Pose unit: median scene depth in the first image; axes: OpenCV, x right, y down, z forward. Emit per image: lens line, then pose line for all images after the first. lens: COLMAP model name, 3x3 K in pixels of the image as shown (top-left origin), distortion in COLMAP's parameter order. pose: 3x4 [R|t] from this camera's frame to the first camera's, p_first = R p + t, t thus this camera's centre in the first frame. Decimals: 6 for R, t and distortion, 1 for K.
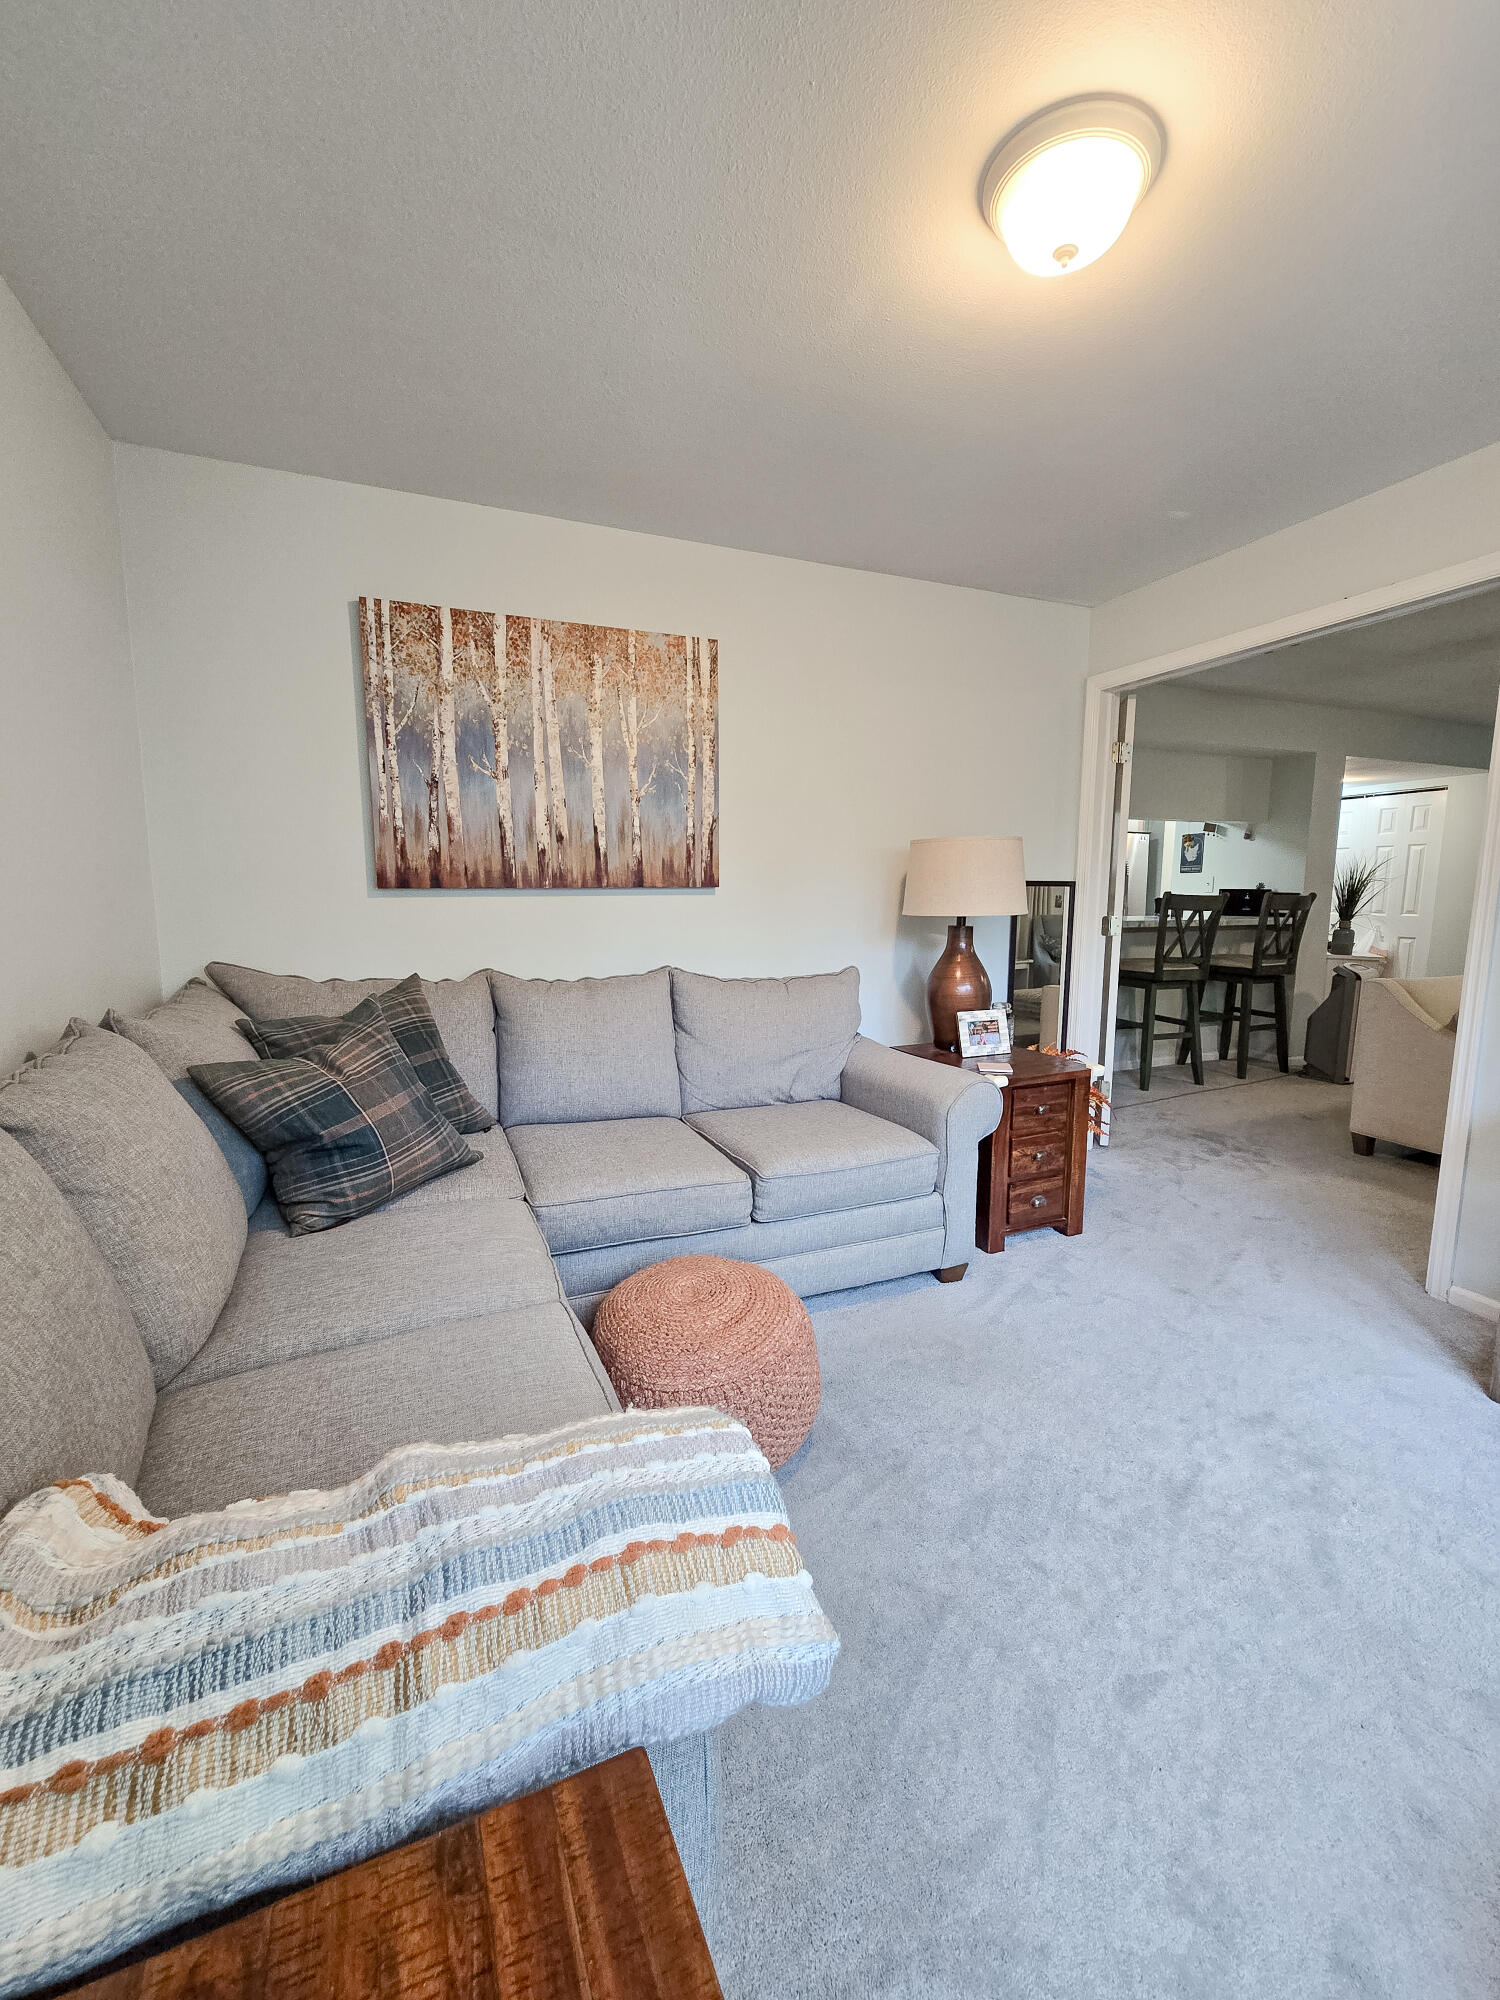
lens RADIAL K [[833.5, 0, 742.7], [0, 833.5, 1008.2], [0, 0, 1]] dist [-0.006235, 0.003372]
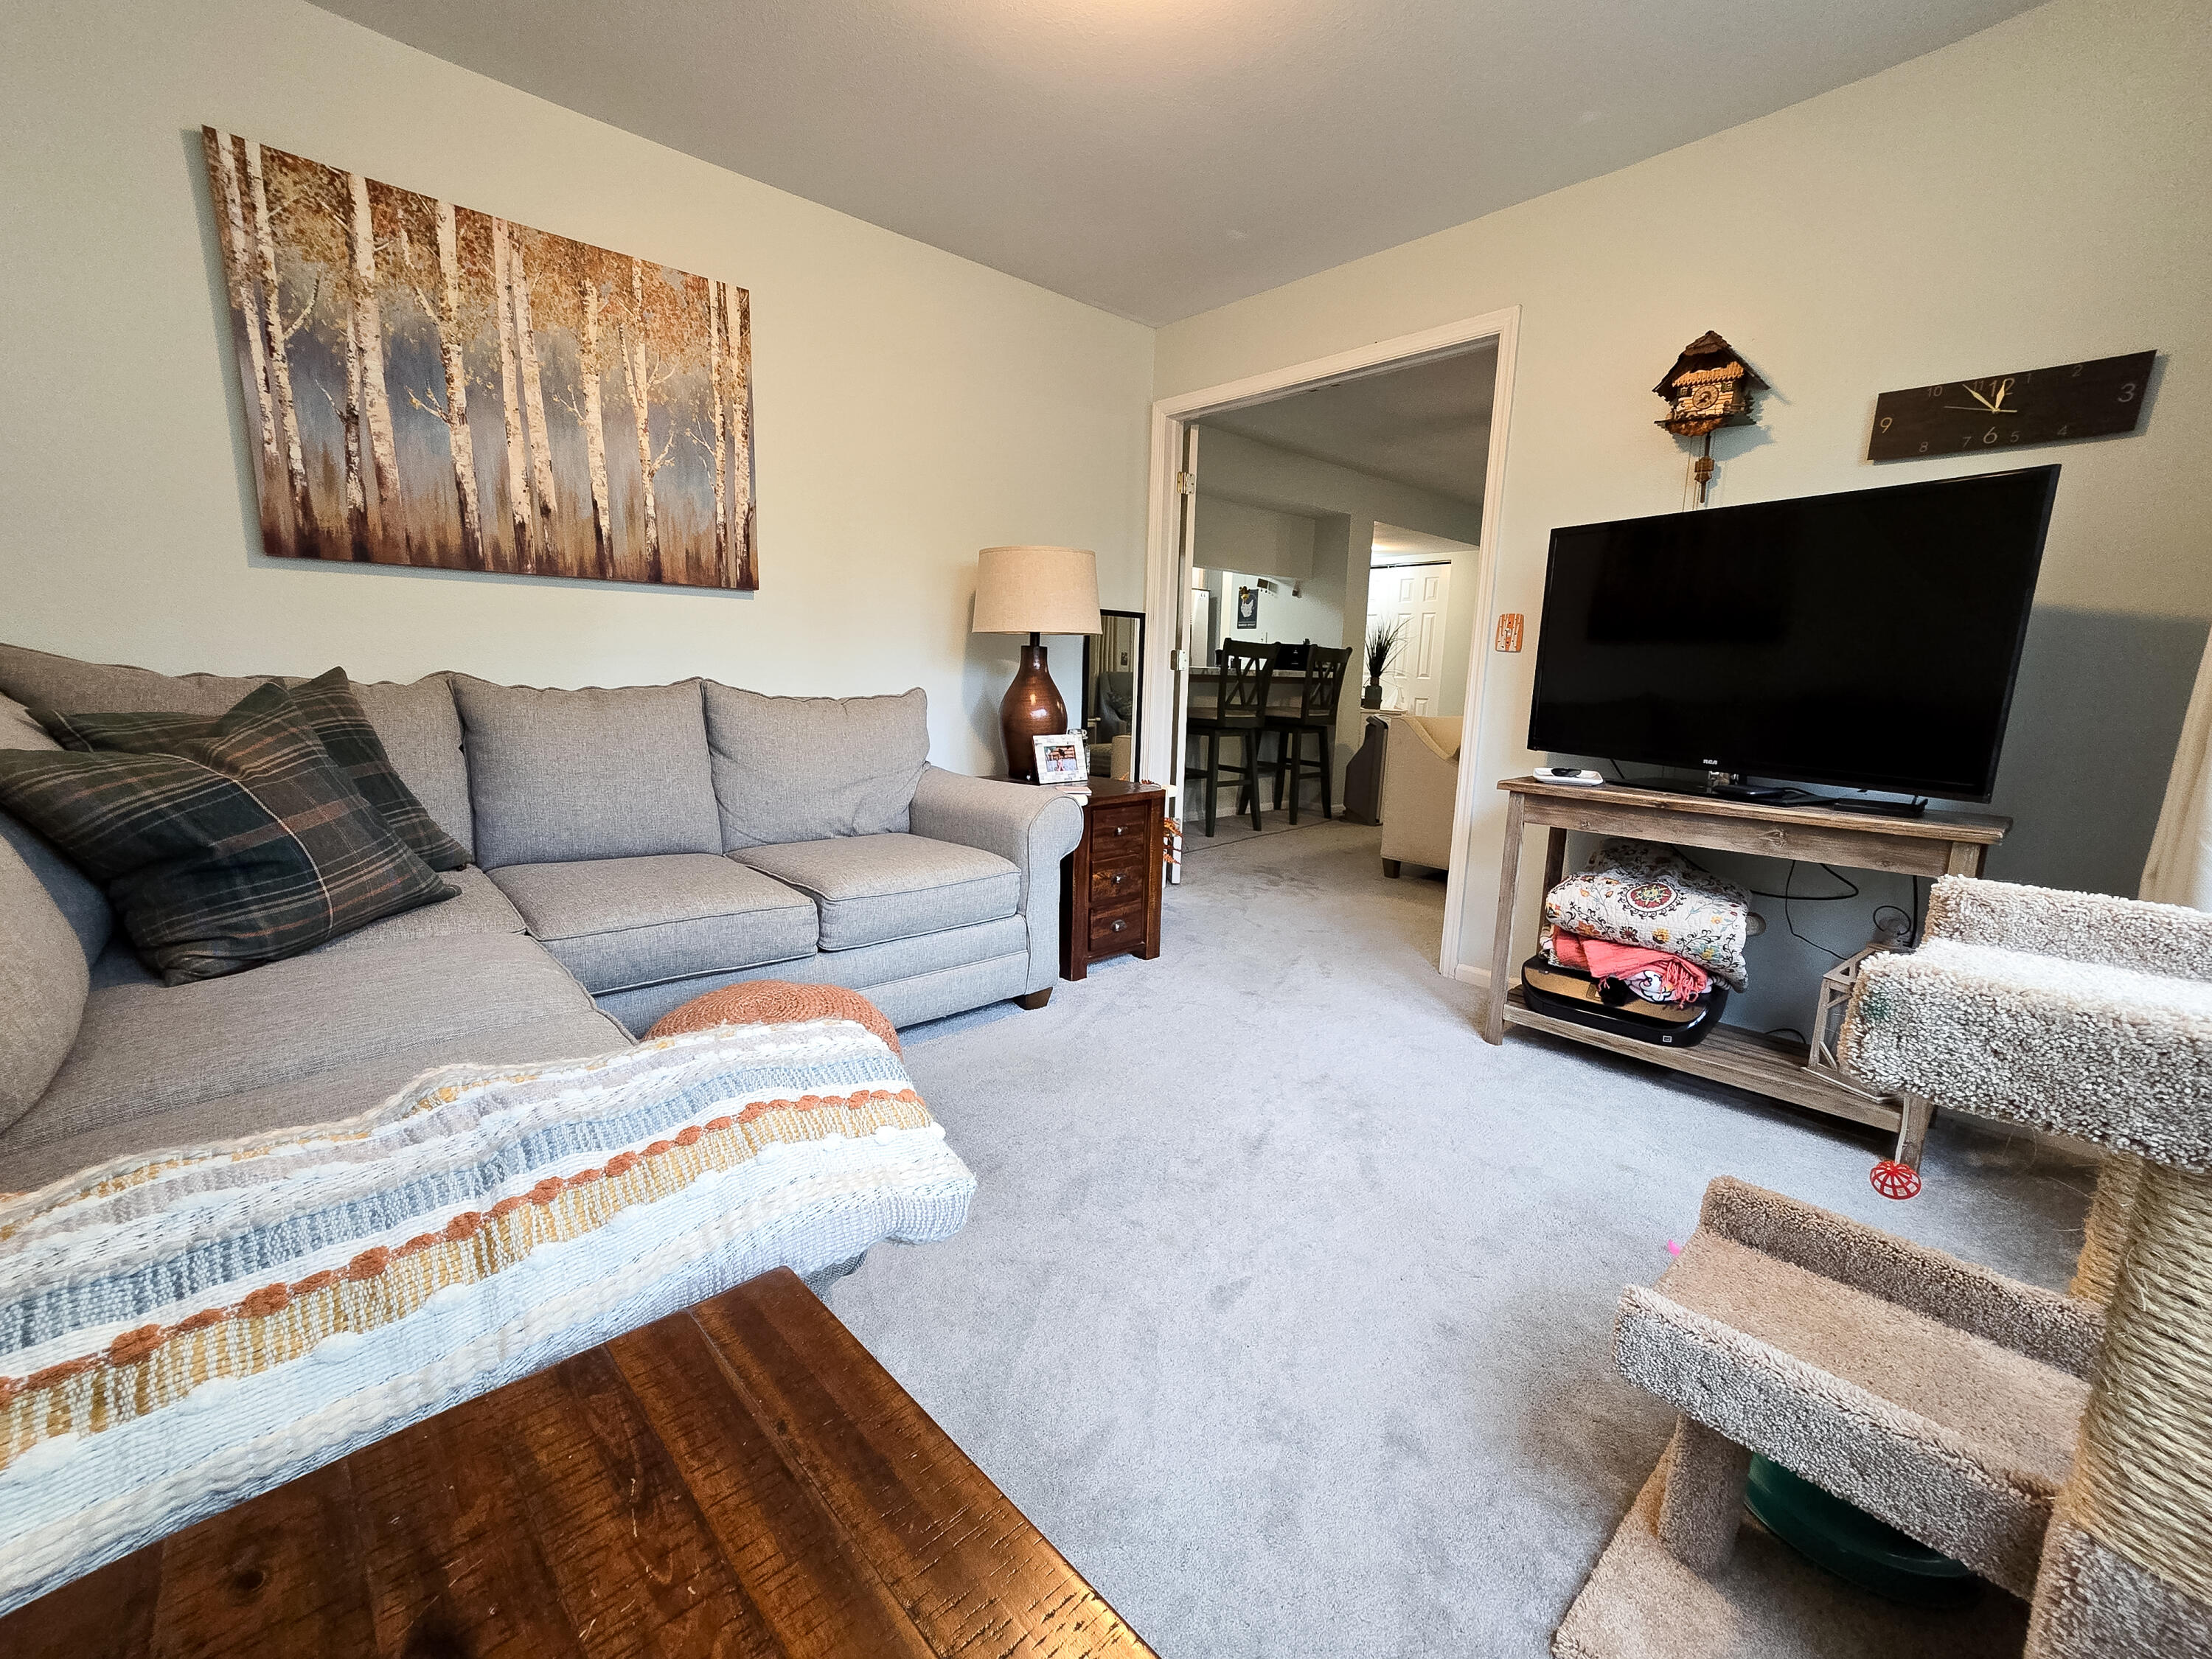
lens RADIAL K [[921.8, 0, 1110.6], [0, 921.8, 826.1], [0, 0, 1]] dist [-0.006235, 0.003372]
pose [[0.939430, -0.032661, 0.341182, -0.025419], [0.019180, 0.998899, 0.042811, 0.078527], [-0.342204, -0.033674, 0.939022, -0.021936]]
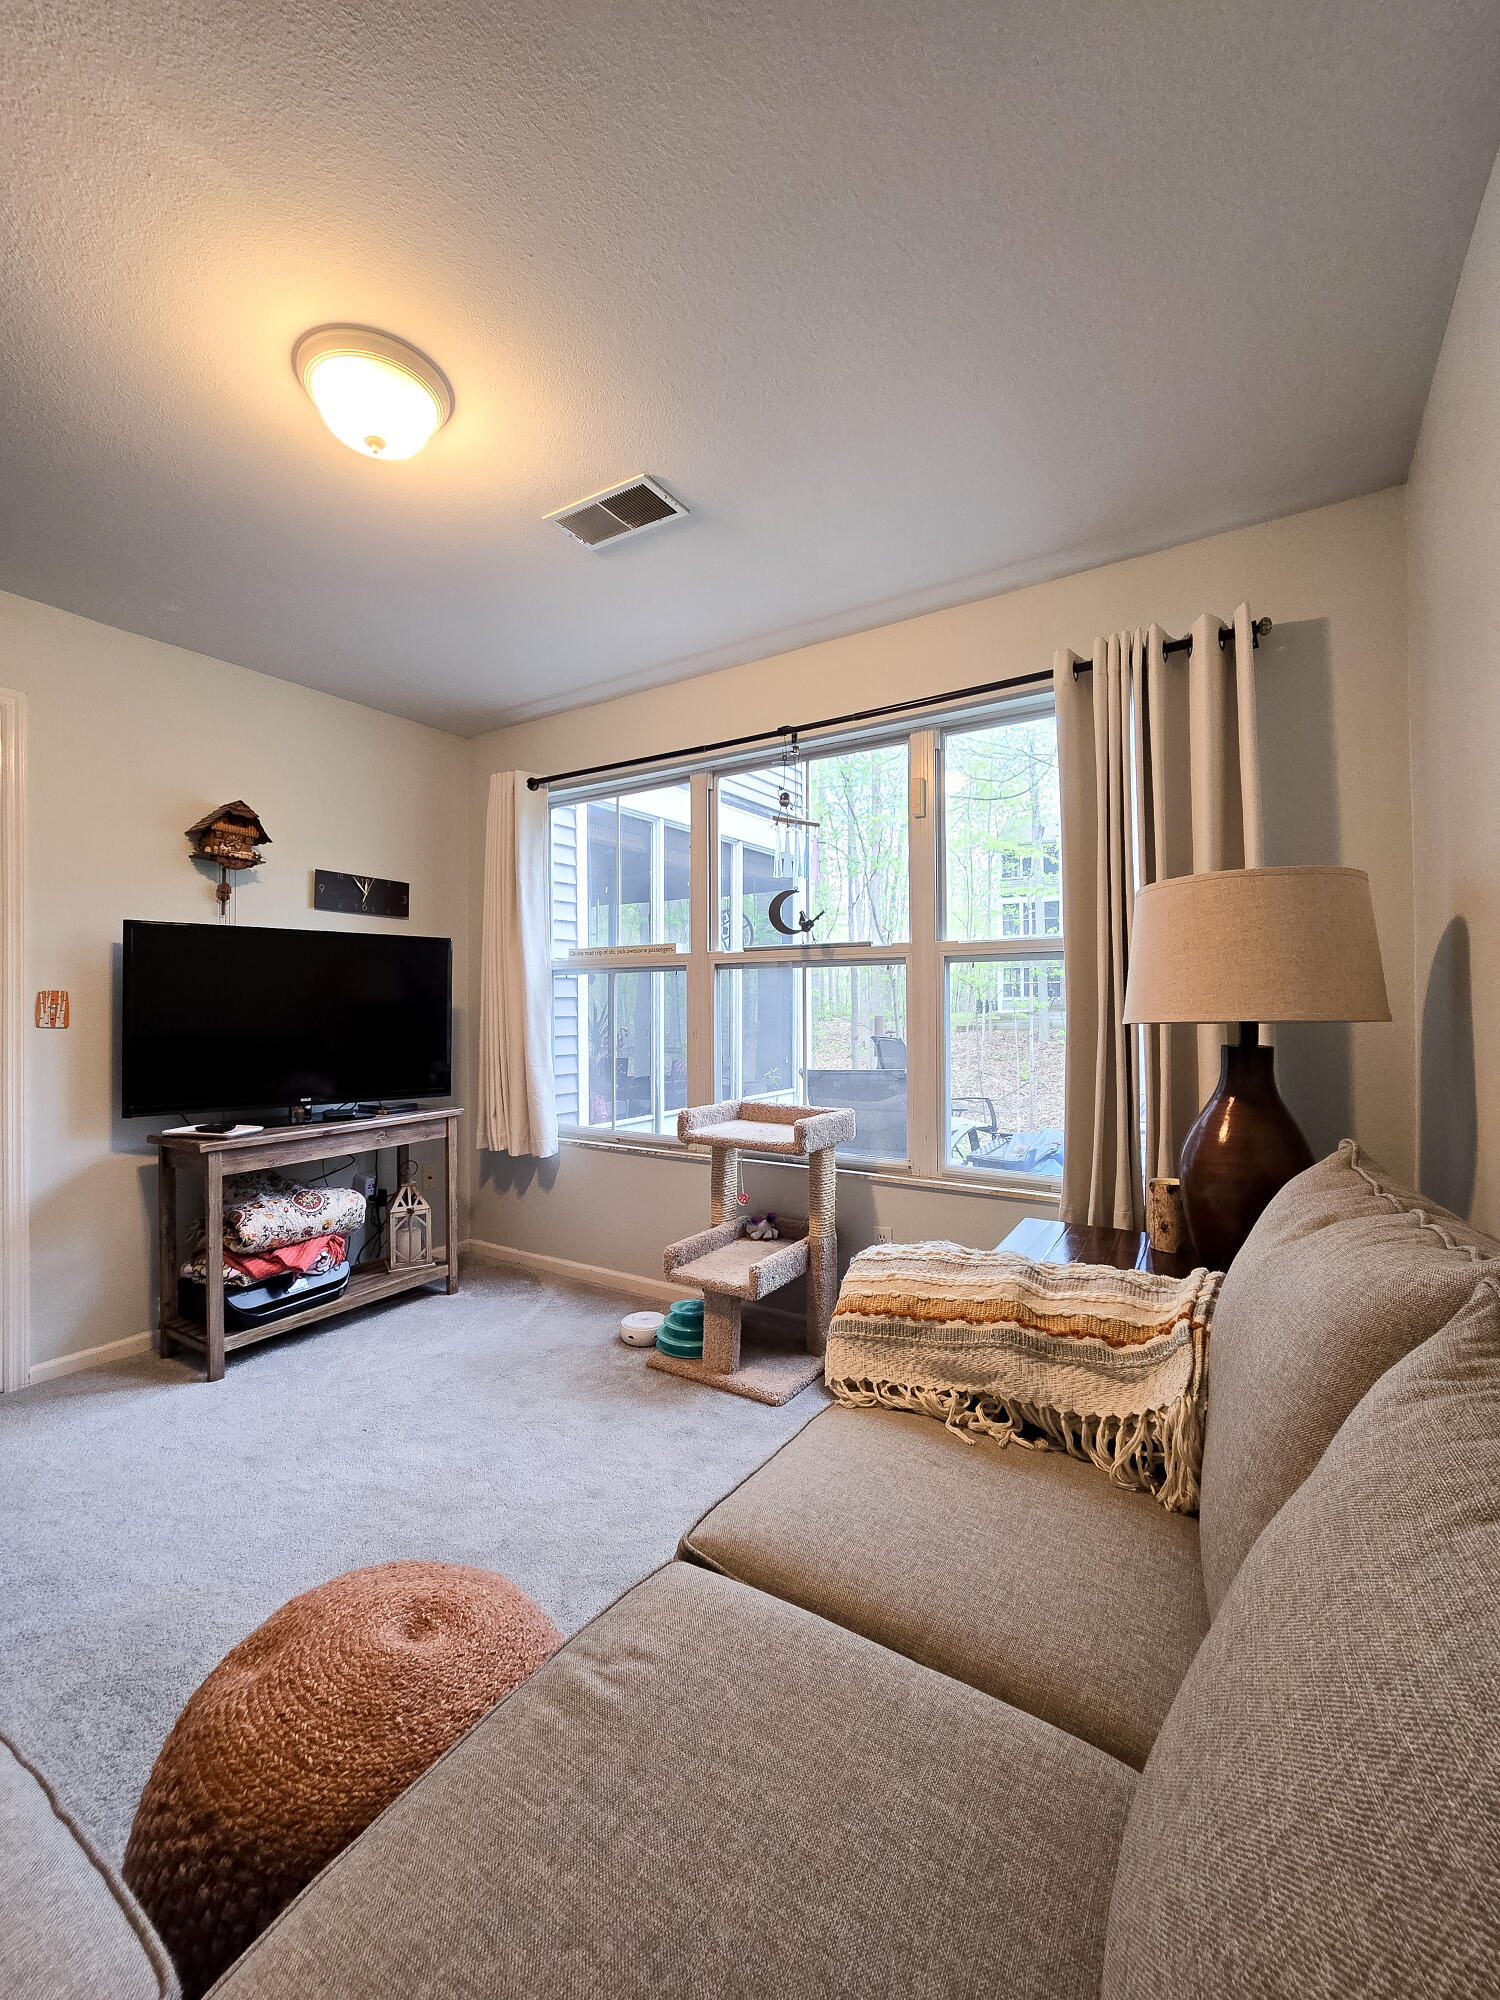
lens RADIAL K [[833.5, 0, 749.6], [0, 833.5, 993.6], [0, 0, 1]] dist [-0.006235, 0.003372]
pose [[-0.571399, 0.007755, 0.820636, -0.565223], [0.112899, 0.991191, 0.069244, -0.118979], [-0.812870, 0.132215, -0.567241, 0.873253]]
